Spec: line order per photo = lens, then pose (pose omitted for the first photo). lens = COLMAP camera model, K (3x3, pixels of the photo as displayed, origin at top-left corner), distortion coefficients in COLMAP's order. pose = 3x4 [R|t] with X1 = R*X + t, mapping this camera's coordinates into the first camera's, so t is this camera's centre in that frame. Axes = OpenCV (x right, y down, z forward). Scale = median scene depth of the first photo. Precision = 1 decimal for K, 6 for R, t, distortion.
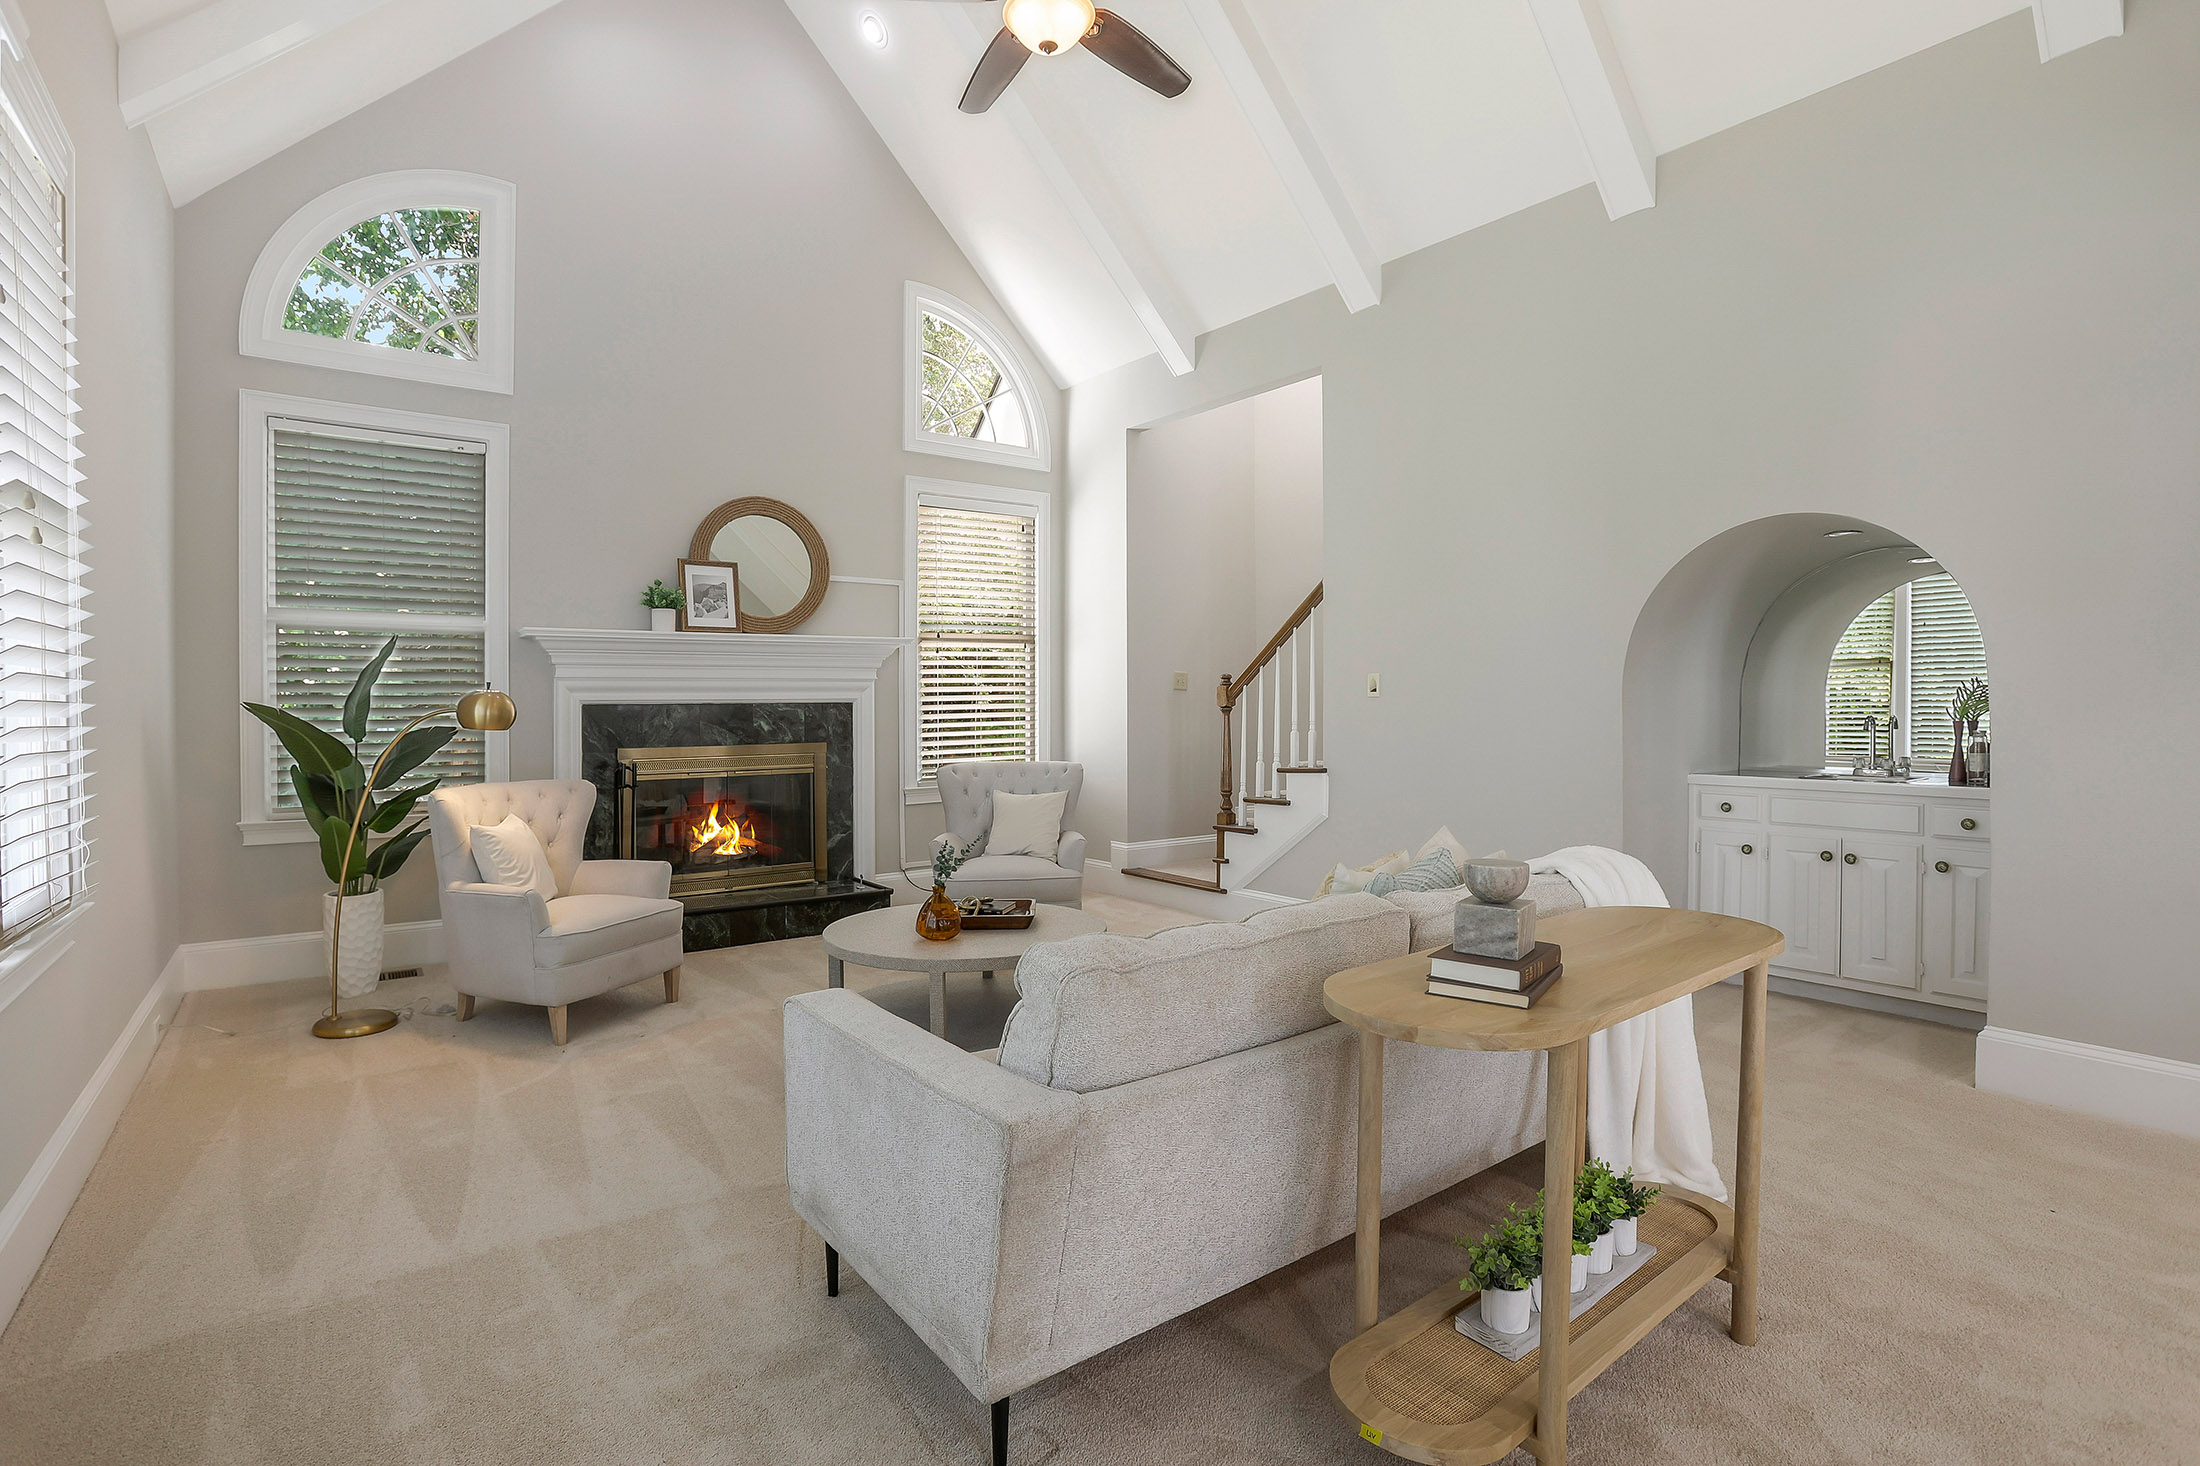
lens RADIAL K [[1065.1, 0, 1075.5], [0, 1065.1, 723.3], [0, 0, 1]] dist [-0.031861, 0.002674]
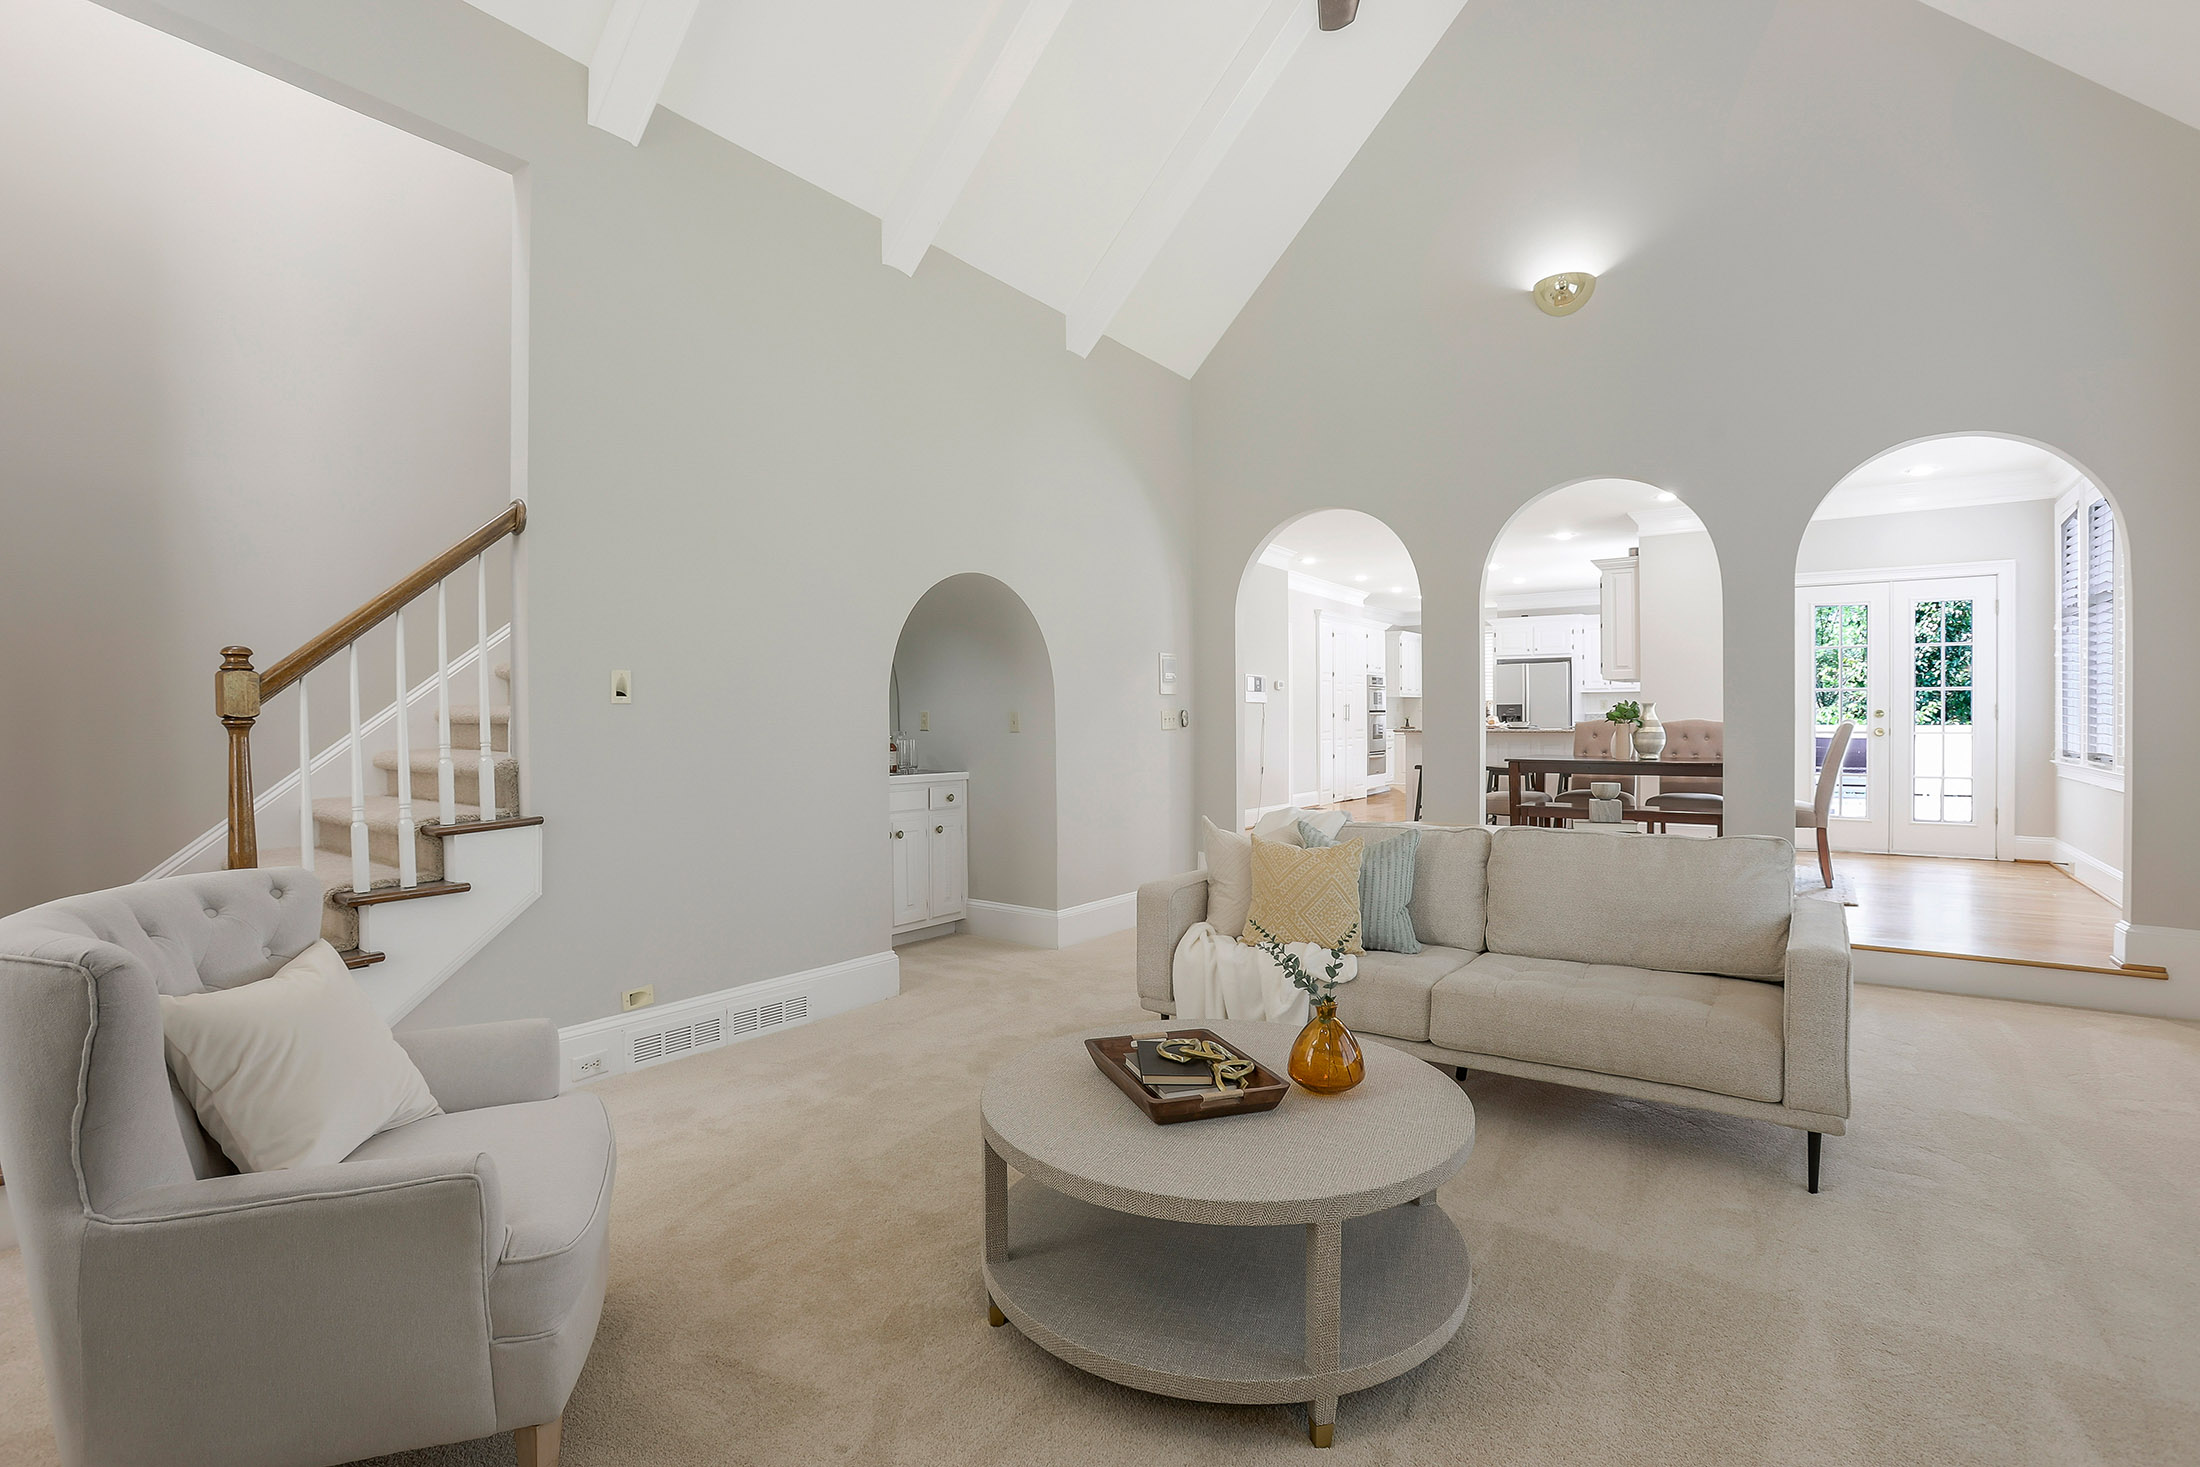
lens RADIAL K [[1065.1, 0, 1104.9], [0, 1065.1, 735.3], [0, 0, 1]] dist [-0.031861, 0.002674]
pose [[-0.318246, -0.008749, 0.947968, -0.418792], [0.018792, 0.999703, 0.015535, -0.008004], [-0.947822, 0.022758, -0.317987, 0.808641]]
